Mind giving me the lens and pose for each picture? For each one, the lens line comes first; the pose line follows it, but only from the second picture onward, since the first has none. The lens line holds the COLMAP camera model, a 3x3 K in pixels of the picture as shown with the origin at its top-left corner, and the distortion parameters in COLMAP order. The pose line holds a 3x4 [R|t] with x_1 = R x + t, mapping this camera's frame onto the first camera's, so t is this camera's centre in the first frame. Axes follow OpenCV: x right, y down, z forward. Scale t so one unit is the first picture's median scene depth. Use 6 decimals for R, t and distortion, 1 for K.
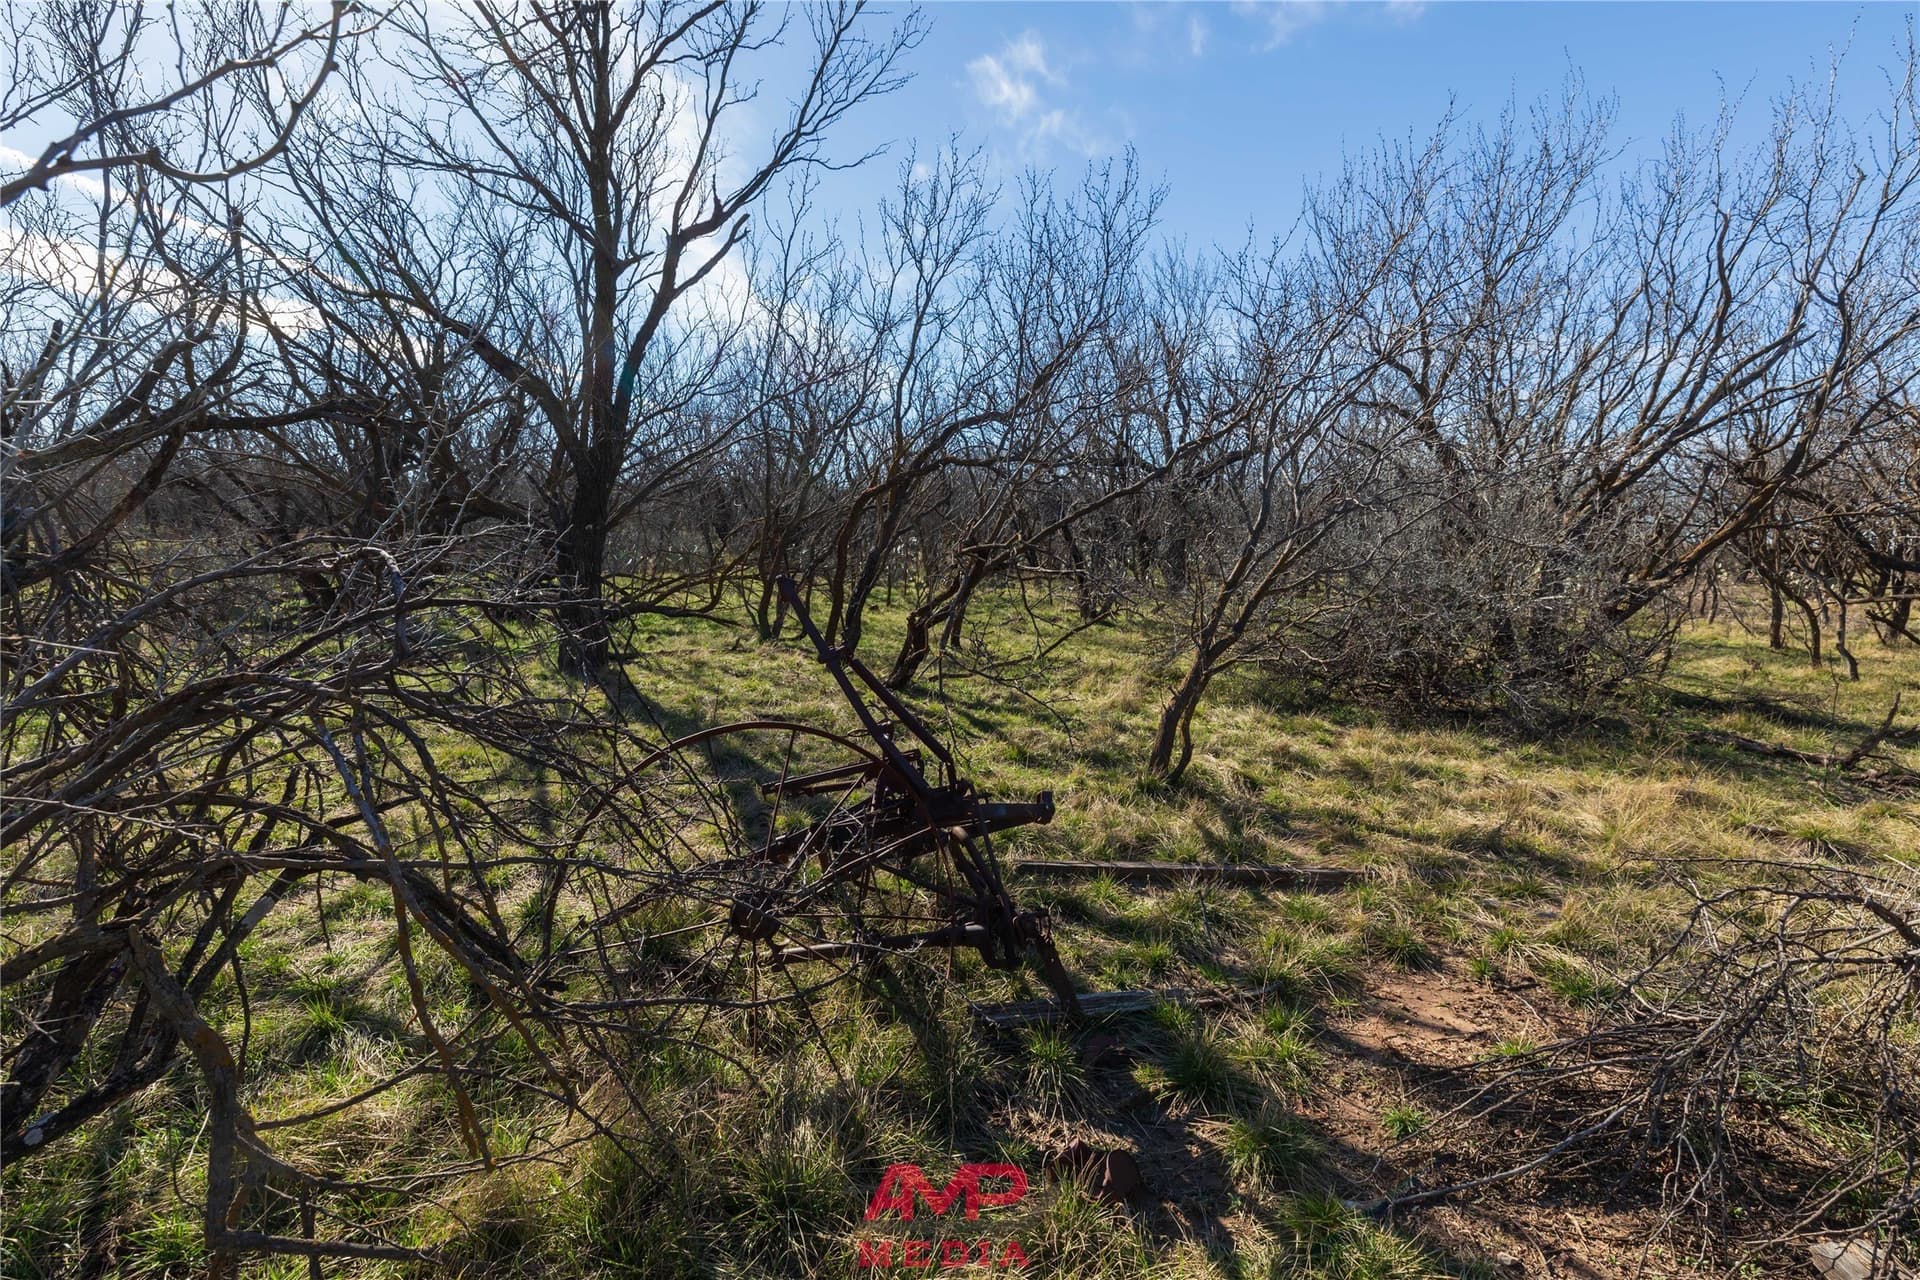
lens RADIAL K [[860.4, 0, 959.6], [0, 860.4, 590.2], [0, 0, 1]] dist [0.001287, 0.000206]
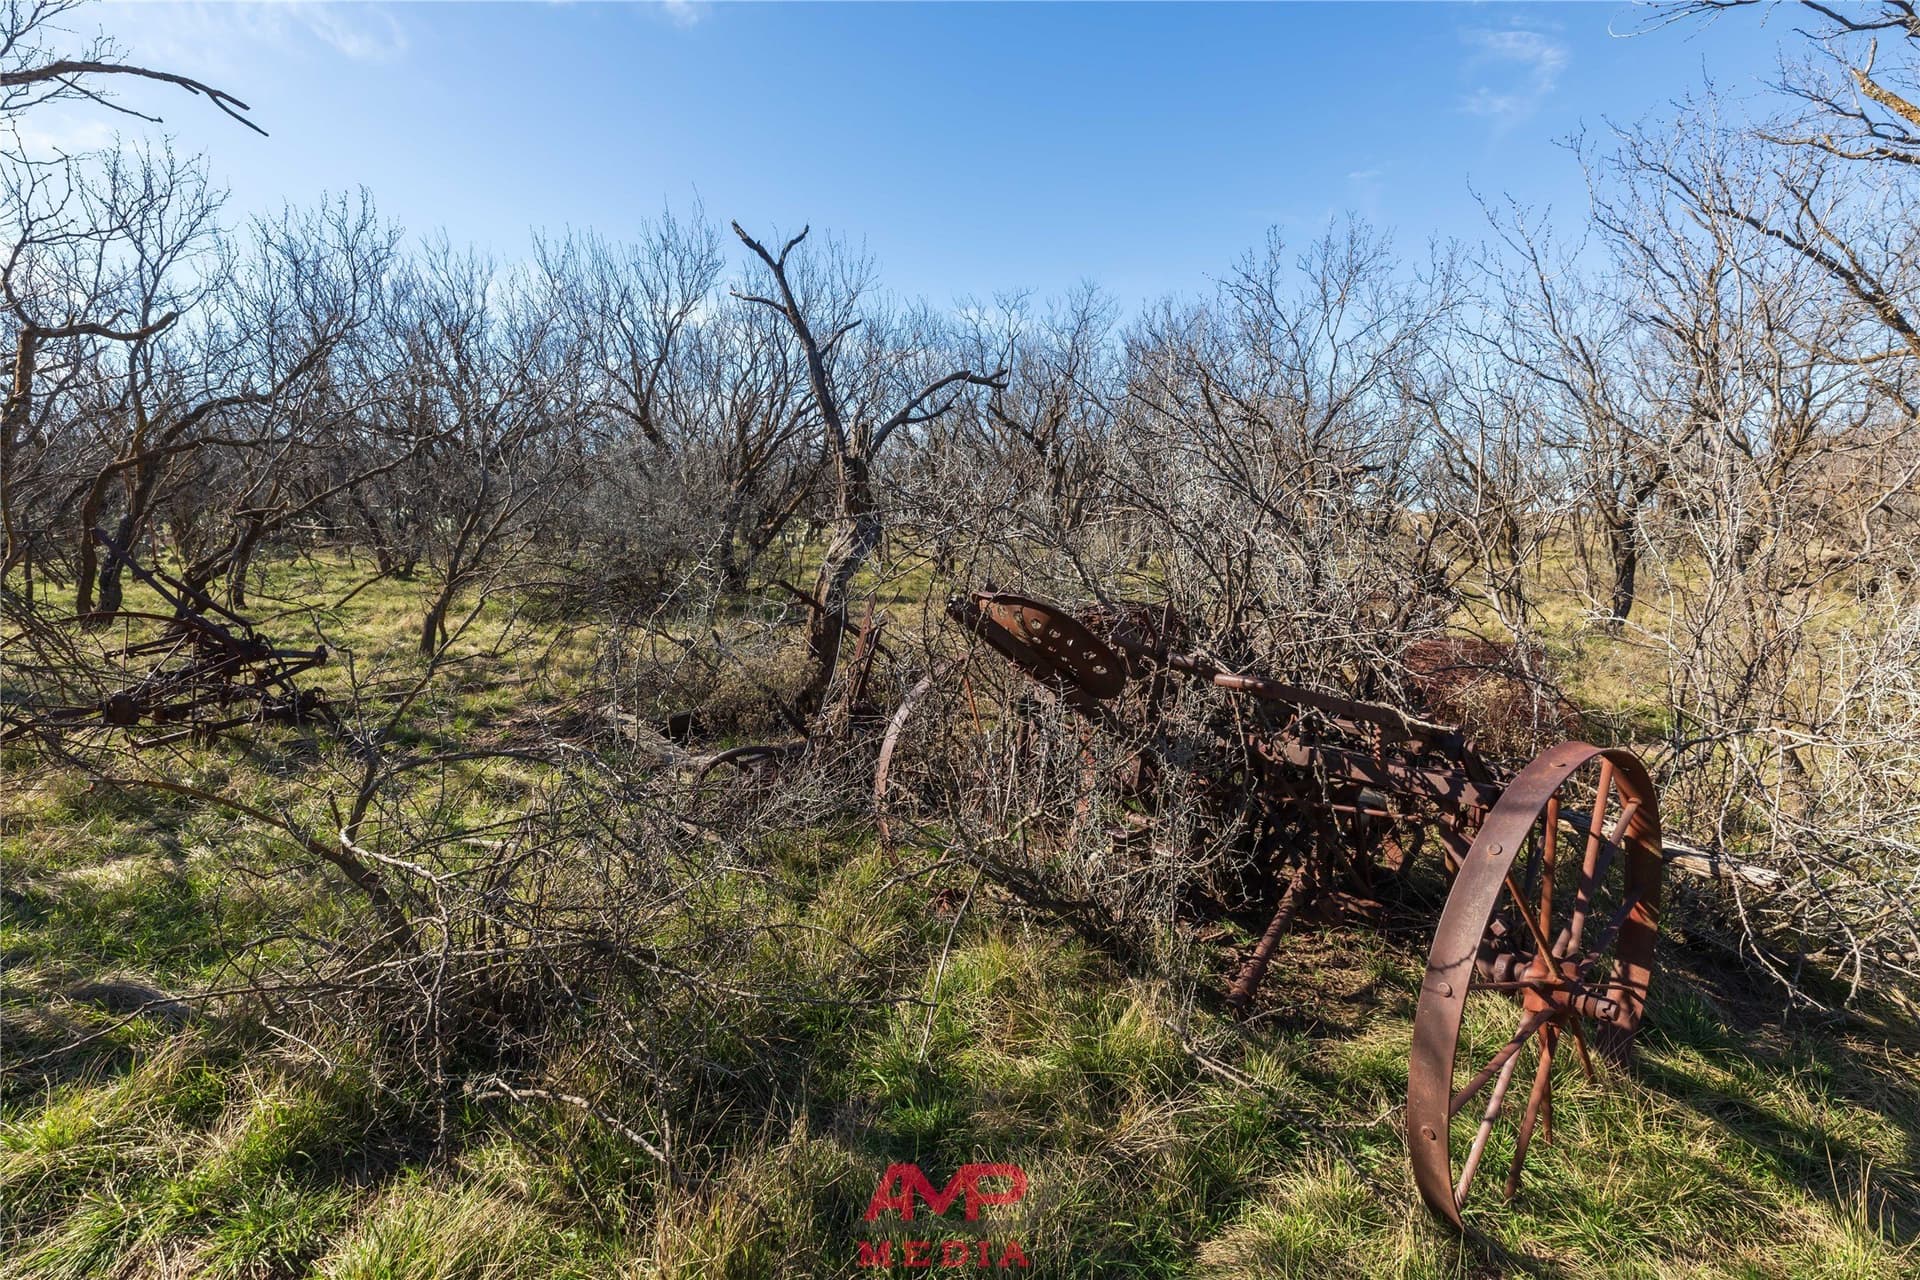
lens RADIAL K [[860.4, 0, 959.6], [0, 860.4, 590.2], [0, 0, 1]] dist [0.001287, 0.000206]
pose [[0.760150, -0.114253, 0.639624, -0.007261], [0.083161, 0.993430, 0.078619, 0.031962], [-0.644404, -0.006570, 0.764657, -0.431808]]
